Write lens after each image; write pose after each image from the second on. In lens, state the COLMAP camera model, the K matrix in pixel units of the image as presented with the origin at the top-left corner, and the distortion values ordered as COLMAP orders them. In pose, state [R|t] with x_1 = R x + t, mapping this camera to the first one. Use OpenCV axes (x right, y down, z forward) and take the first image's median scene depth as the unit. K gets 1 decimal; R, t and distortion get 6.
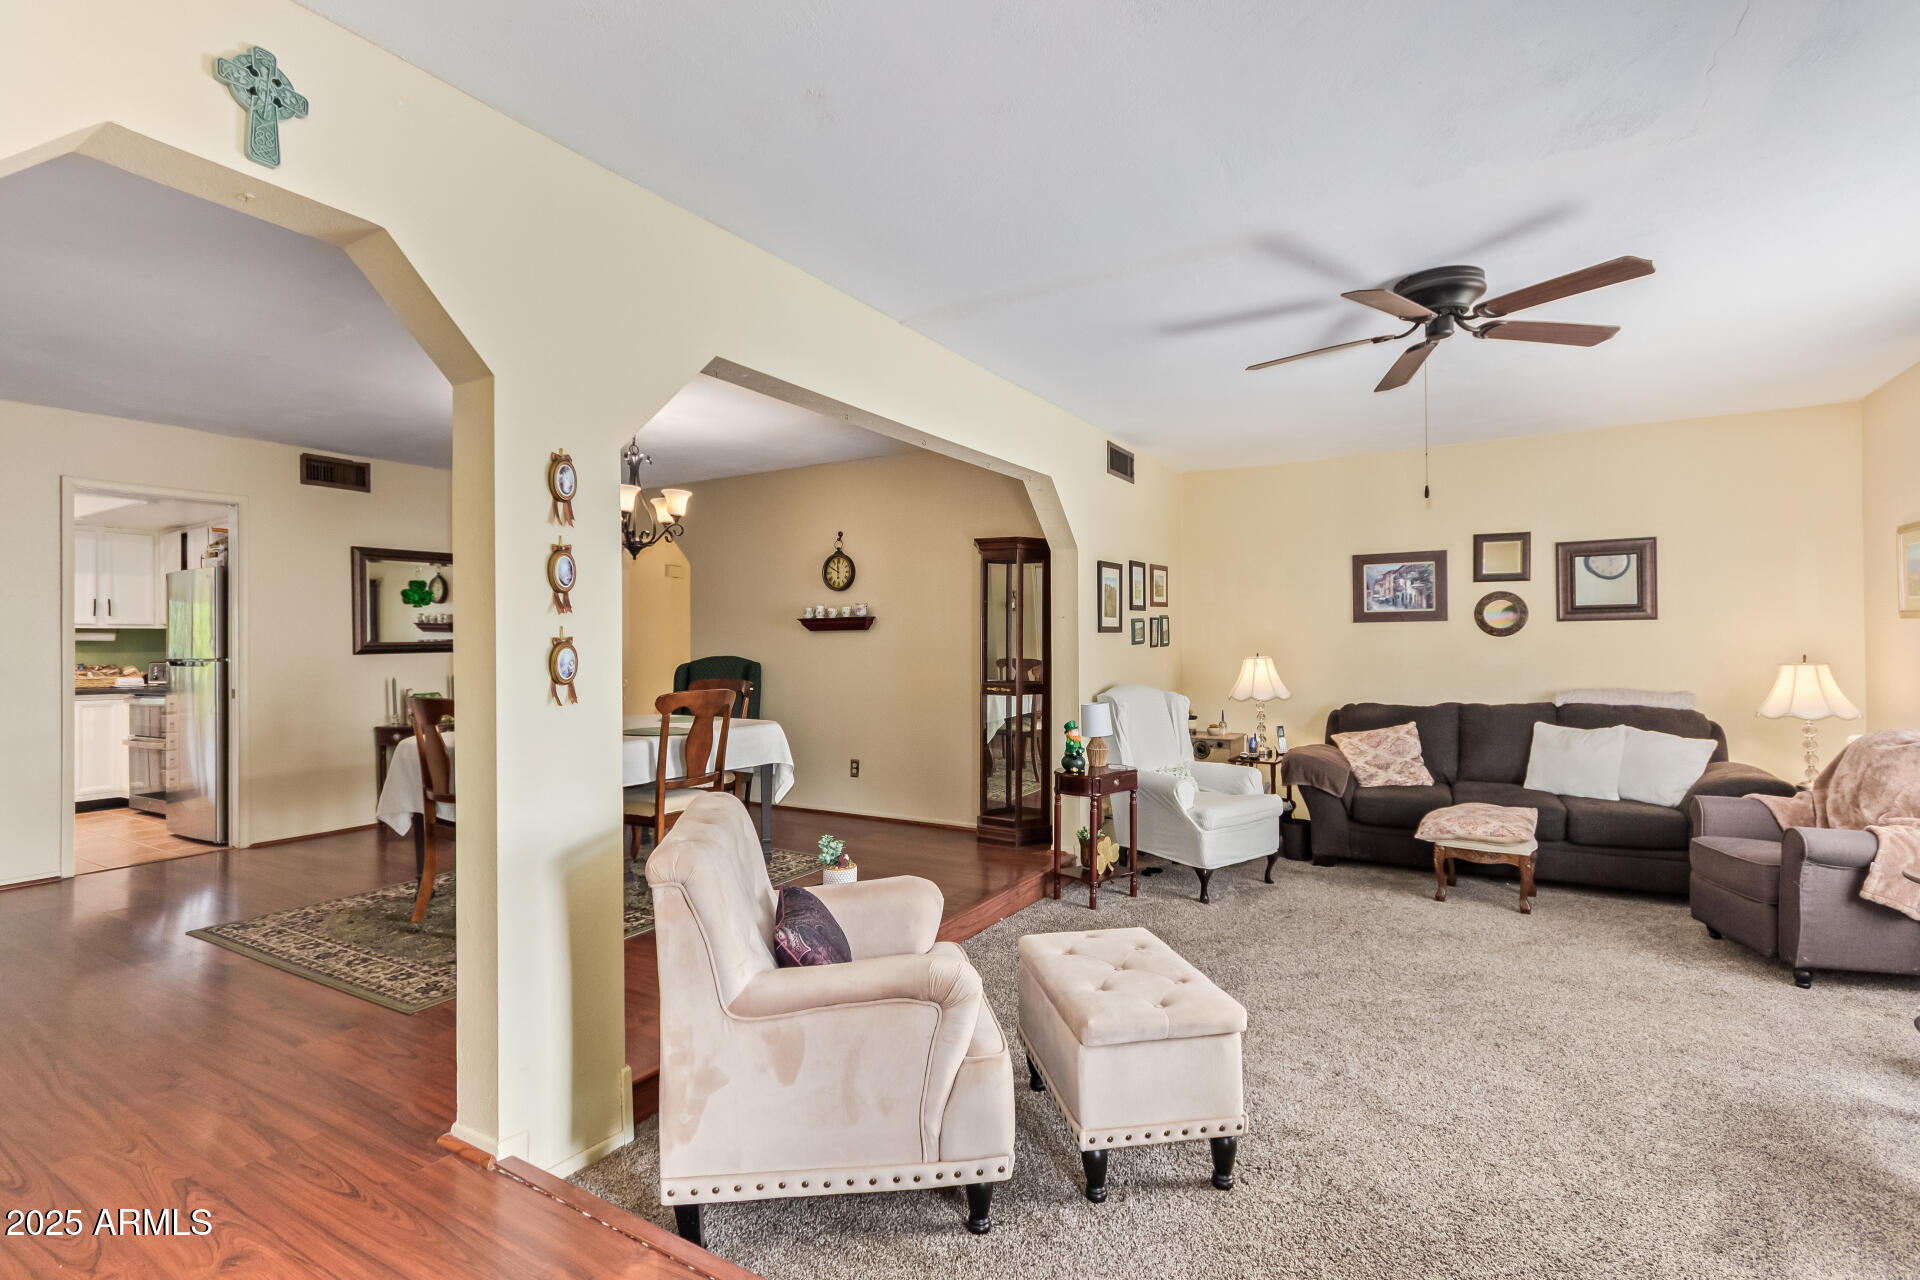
lens RADIAL K [[891.7, 0, 959.1], [0, 891.7, 639.1], [0, 0, 1]] dist [0.003185, 0.001334]
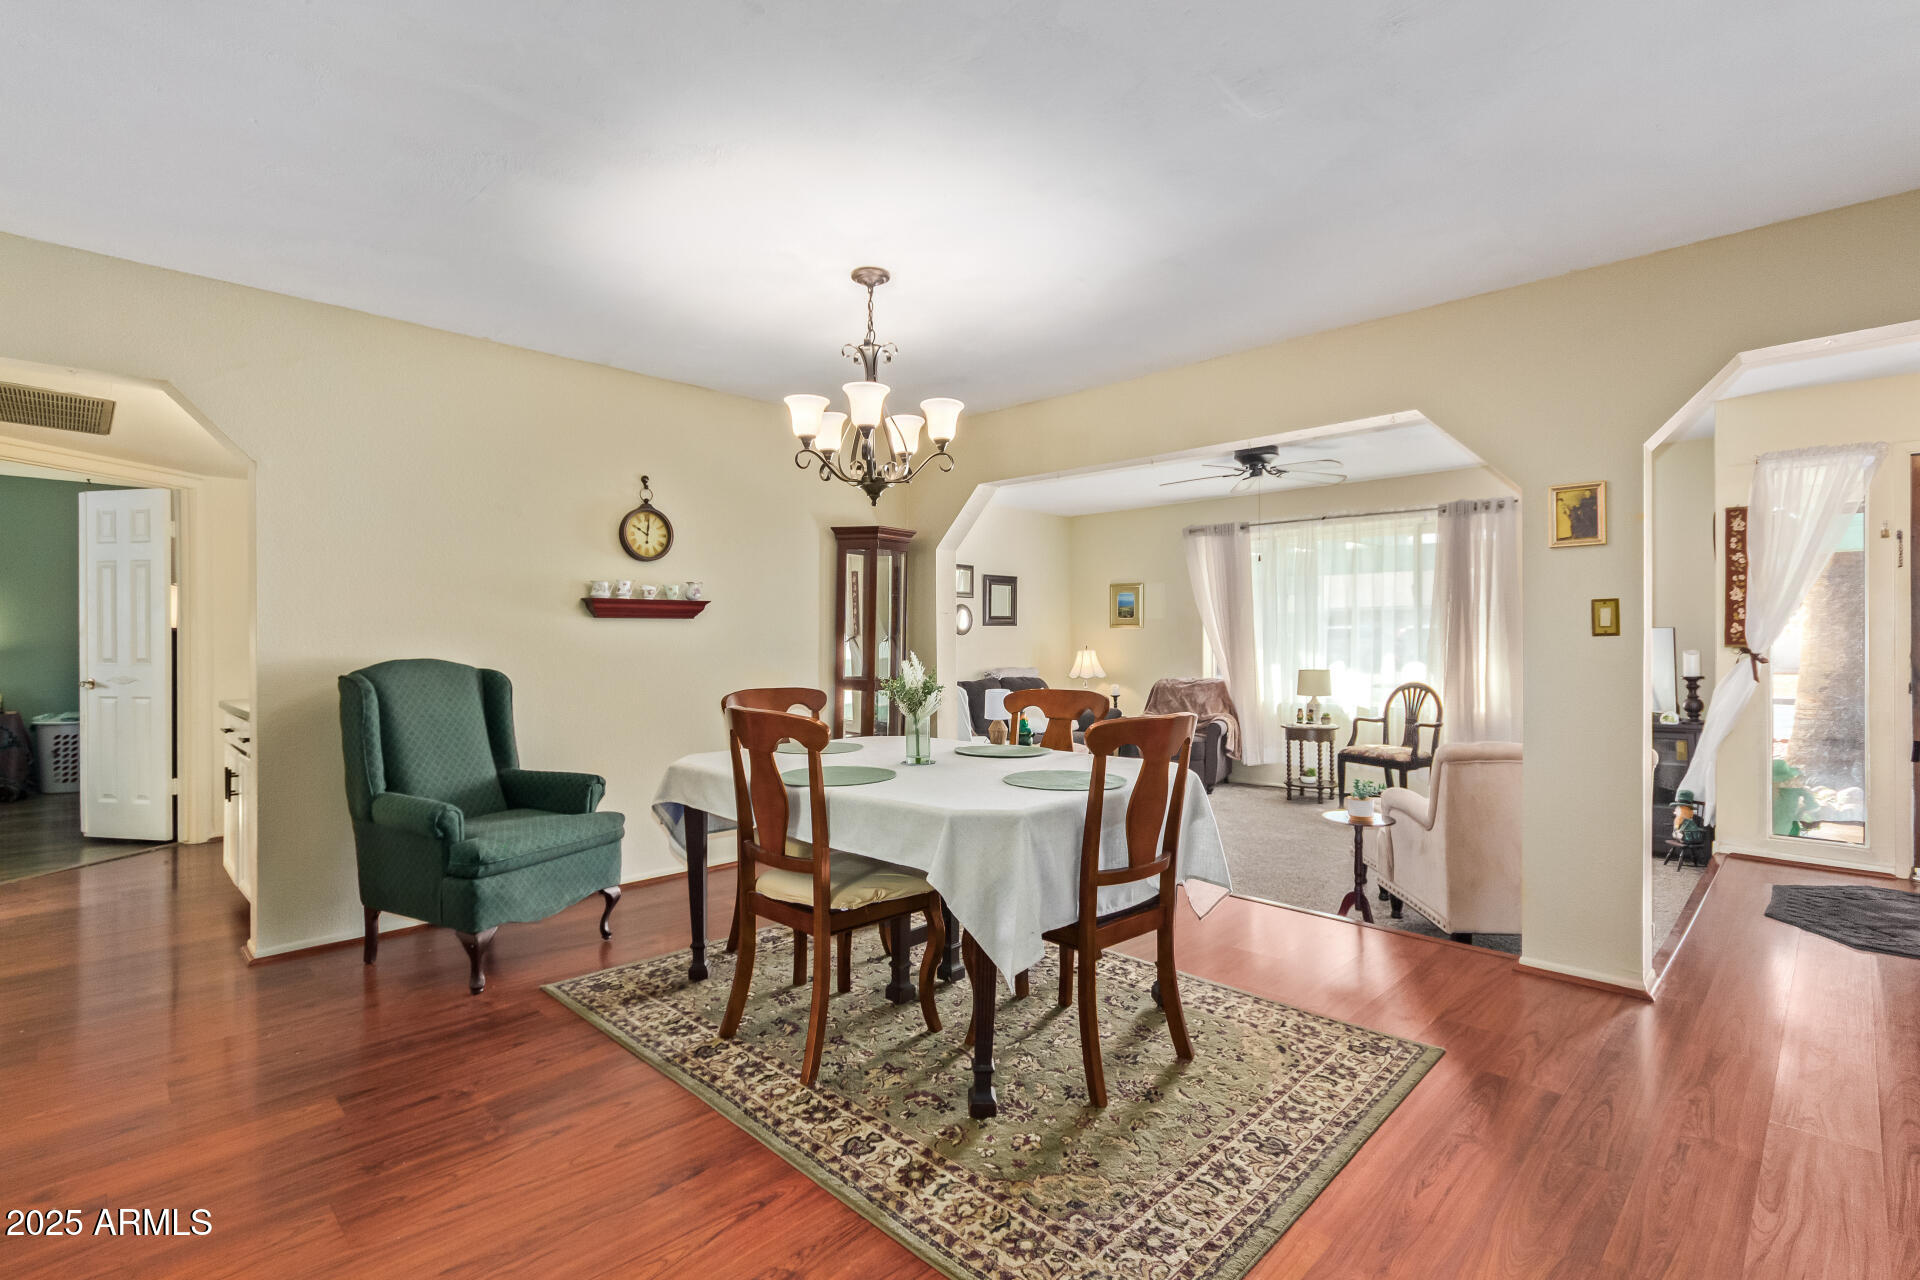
lens RADIAL K [[891.7, 0, 959.5], [0, 891.7, 638.2], [0, 0, 1]] dist [0.003185, 0.001334]
pose [[0.239183, 0.003938, 0.970967, -0.881546], [-0.006339, 0.999977, -0.002494, 0.007663], [-0.970954, -0.005559, 0.239202, 0.694754]]
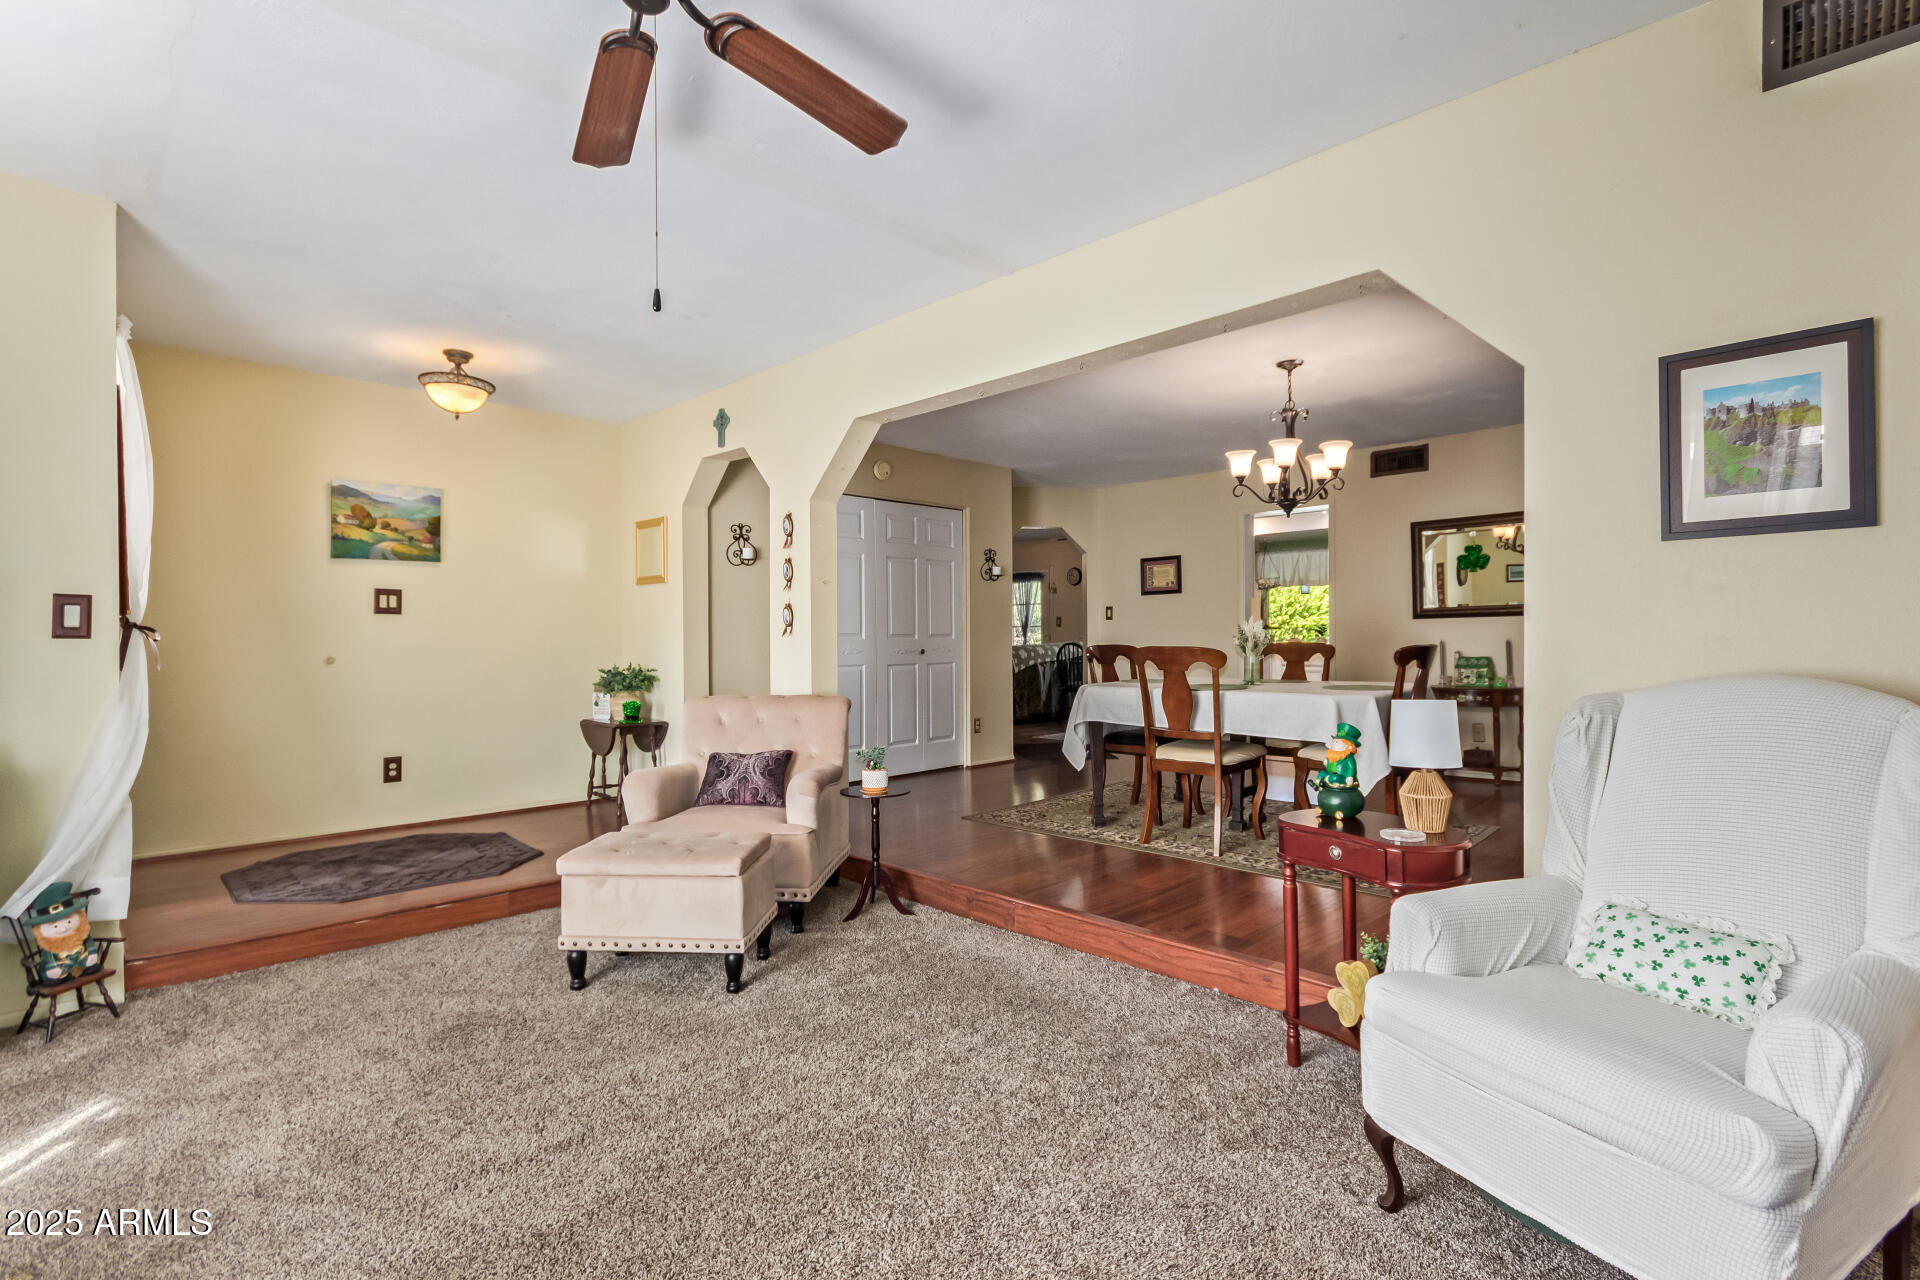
lens RADIAL K [[891.7, 0, 950.8], [0, 891.7, 639.8], [0, 0, 1]] dist [0.003185, 0.001334]
pose [[-0.243494, 0.011104, -0.969839, 0.614863], [0.012270, 0.999890, 0.008367, 0.029372], [0.969825, -0.009863, -0.243604, 0.783233]]
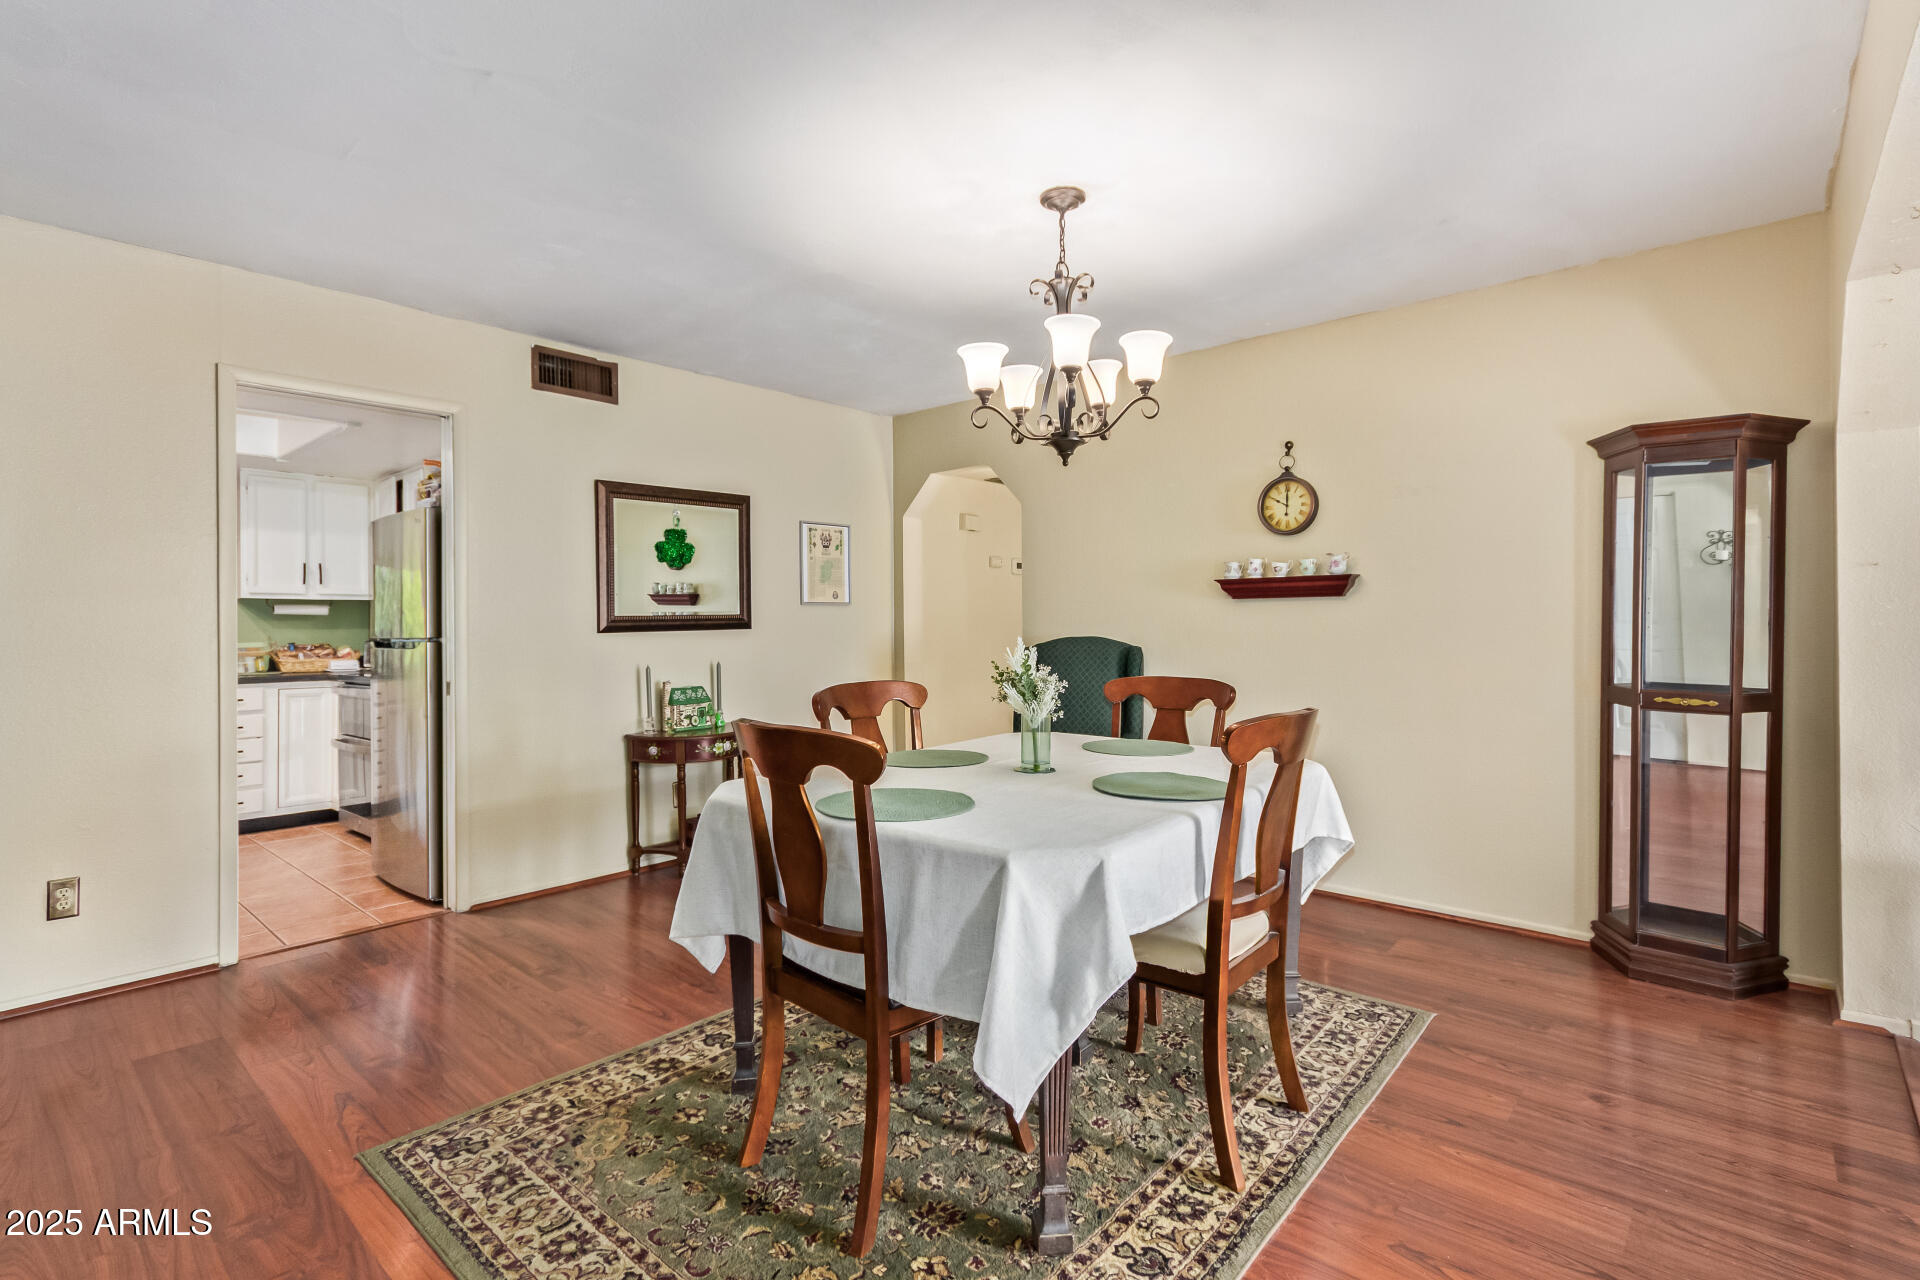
lens RADIAL K [[891.7, 0, 940.6], [0, 891.7, 627.9], [0, 0, 1]] dist [0.003185, 0.001334]
pose [[0.981165, 0.002462, -0.193153, -0.296758], [-0.000595, 0.999953, 0.009724, 0.006847], [0.193168, -0.009426, 0.981120, 0.387210]]
